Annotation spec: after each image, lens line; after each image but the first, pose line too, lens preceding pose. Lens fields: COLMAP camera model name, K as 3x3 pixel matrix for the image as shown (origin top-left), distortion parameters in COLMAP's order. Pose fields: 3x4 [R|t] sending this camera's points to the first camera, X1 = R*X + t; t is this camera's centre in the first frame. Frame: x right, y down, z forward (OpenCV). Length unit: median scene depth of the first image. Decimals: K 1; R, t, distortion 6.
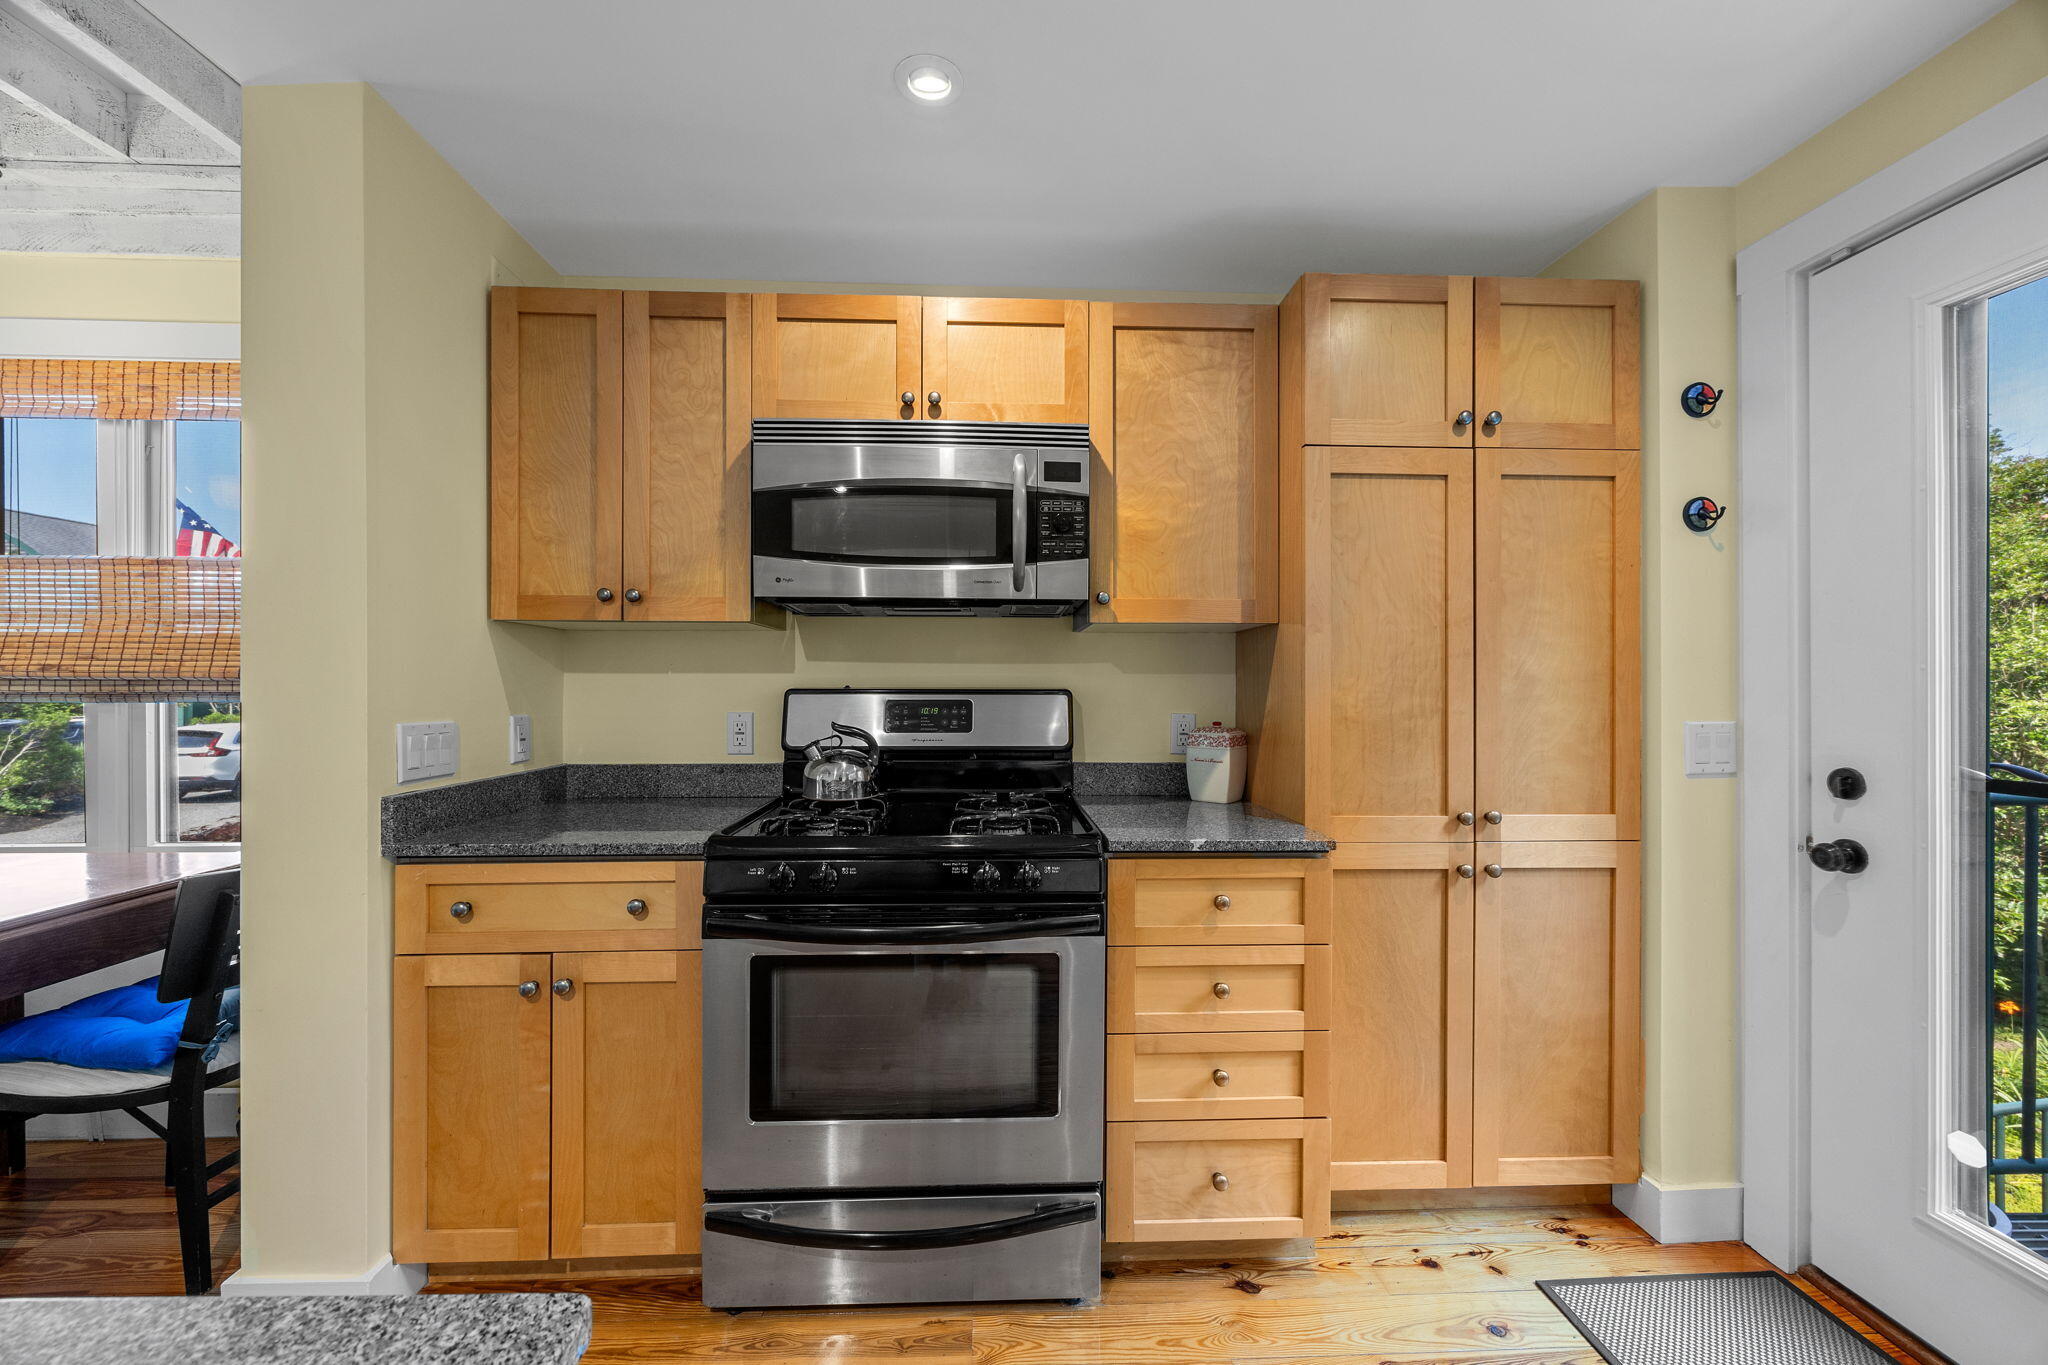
lens RADIAL K [[774.2, 0, 1023.7], [0, 774.2, 693.0], [0, 0, 1]] dist [-0.002452, -0.000260]
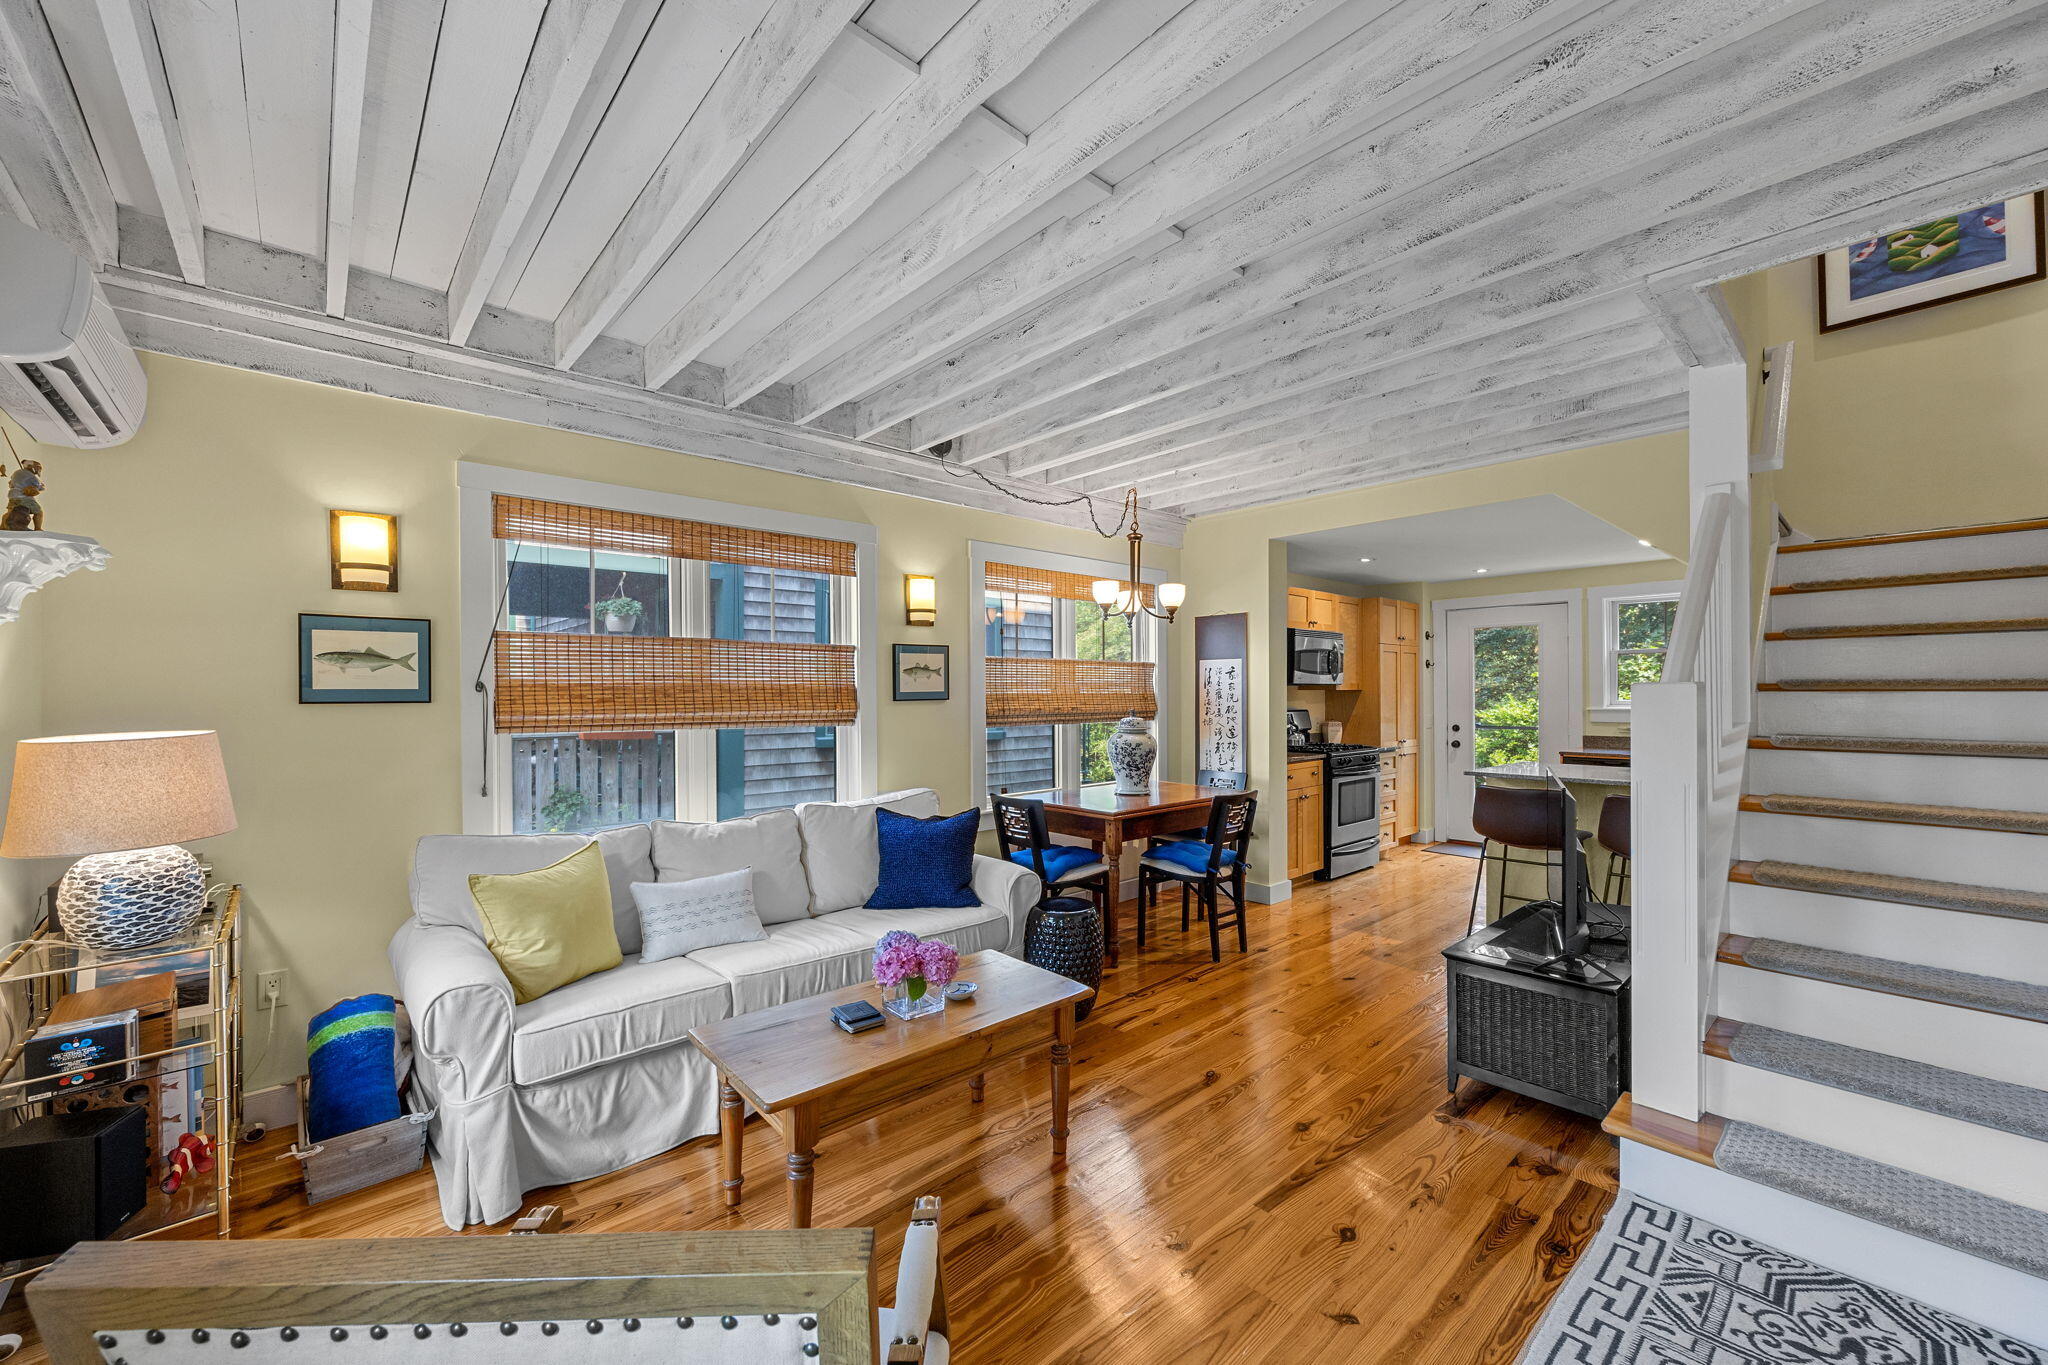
lens RADIAL K [[774.2, 0, 1023.7], [0, 774.2, 693.0], [0, 0, 1]] dist [-0.002452, -0.000260]
pose [[0.776990, -0.005817, 0.629485, -3.211664], [0.008188, 0.999966, -0.000865, -0.088752], [-0.629459, 0.005826, 0.777012, -0.790519]]
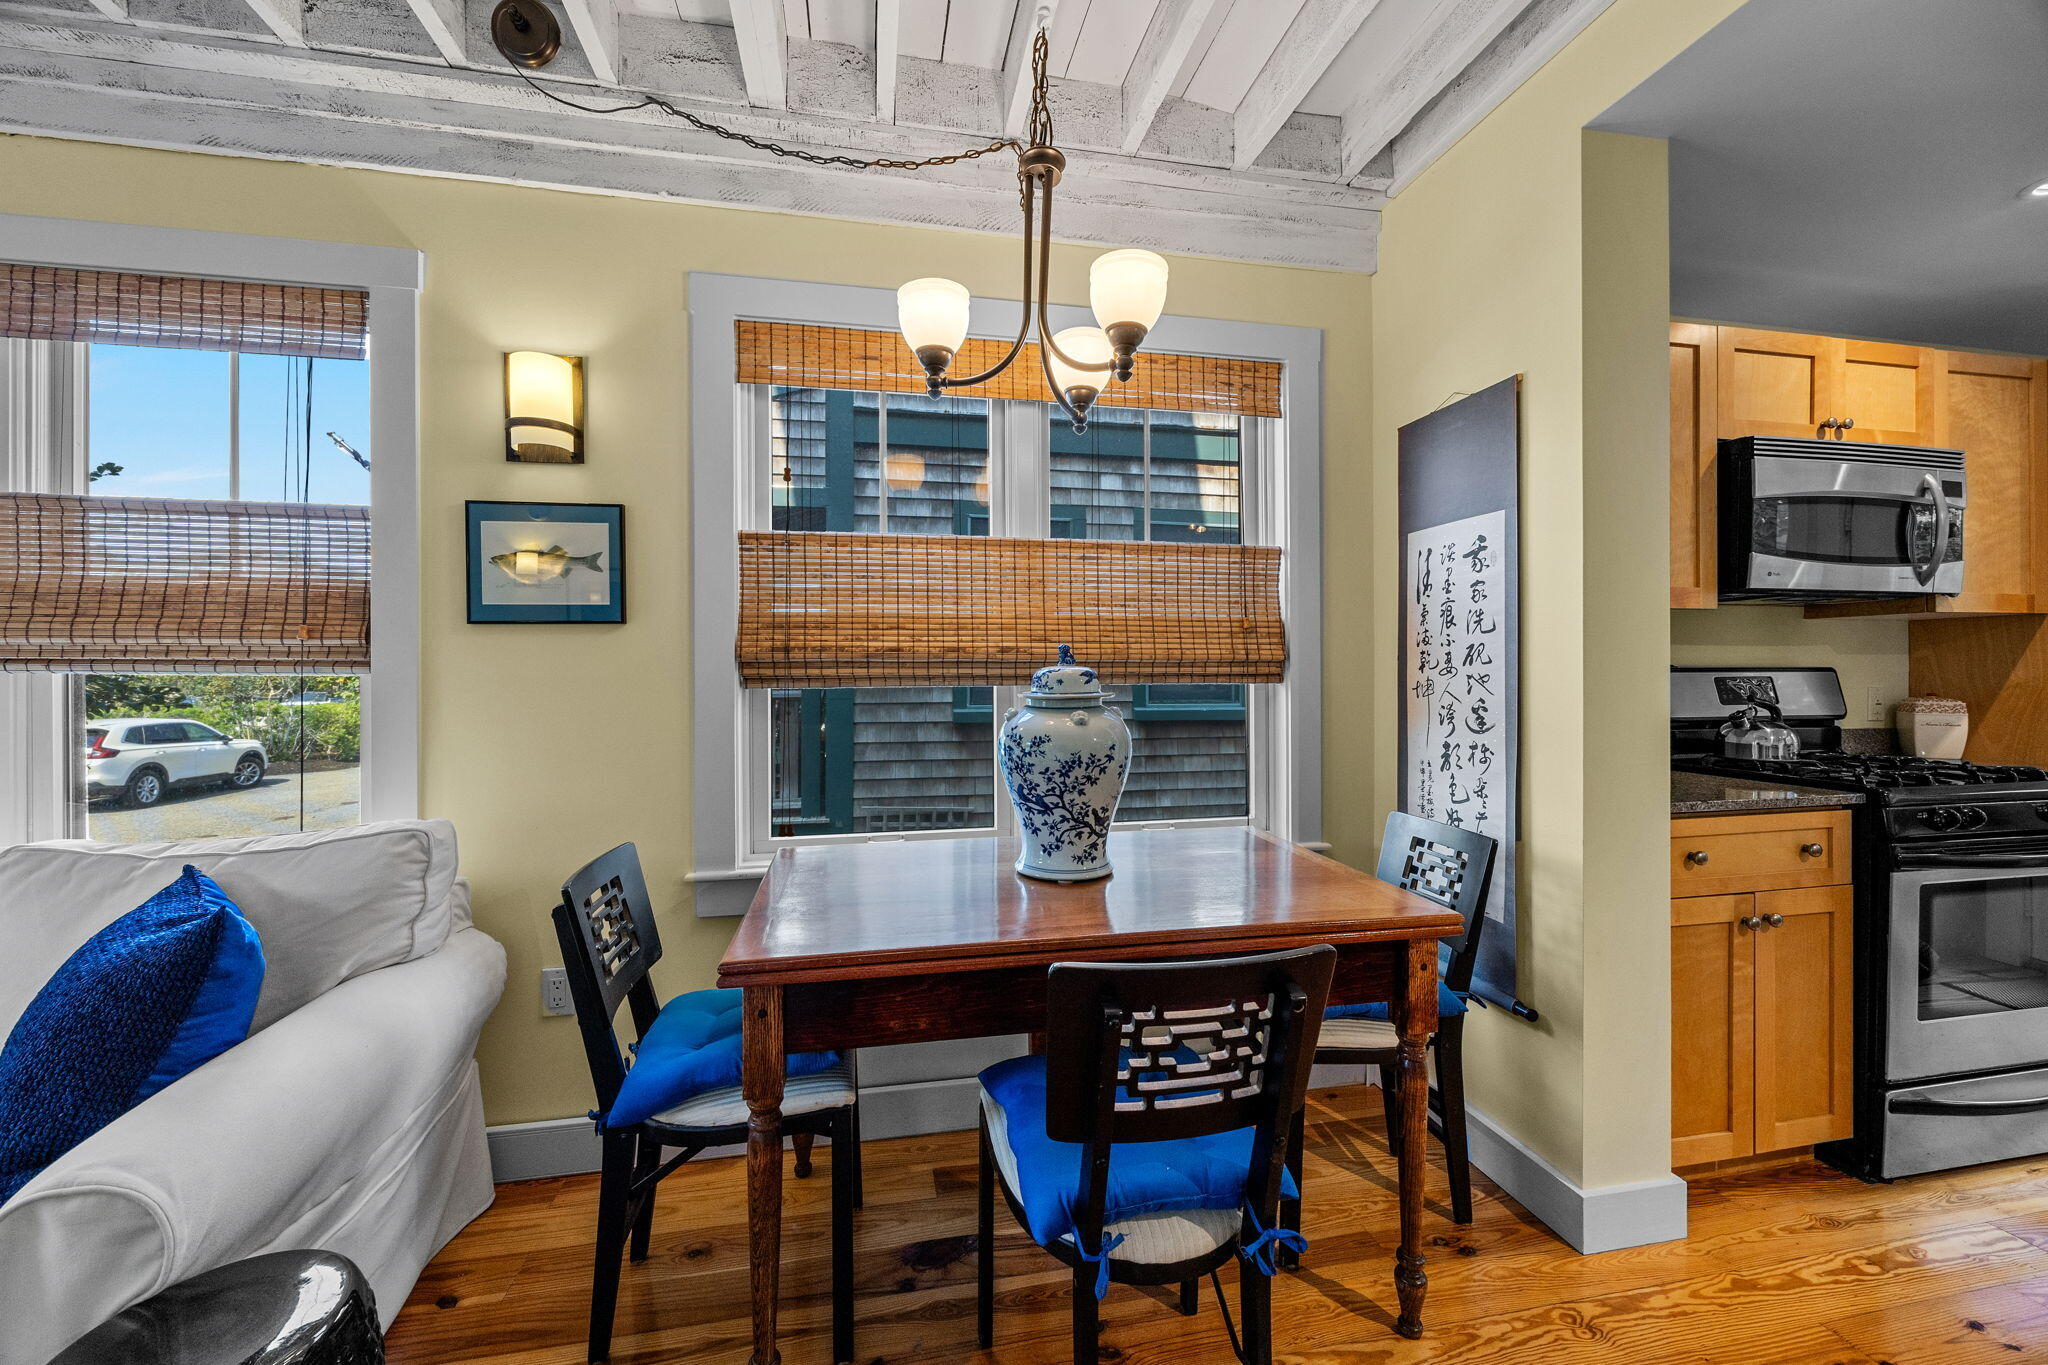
lens RADIAL K [[783.0, 0, 1018.2], [0, 783.0, 672.9], [0, 0, 1]] dist [-0.002082, -0.000170]
pose [[0.988682, -0.006130, 0.149900, -1.587488], [0.007046, 0.999960, -0.005579, 0.002462], [-0.149860, 0.006572, 0.988685, 0.001277]]
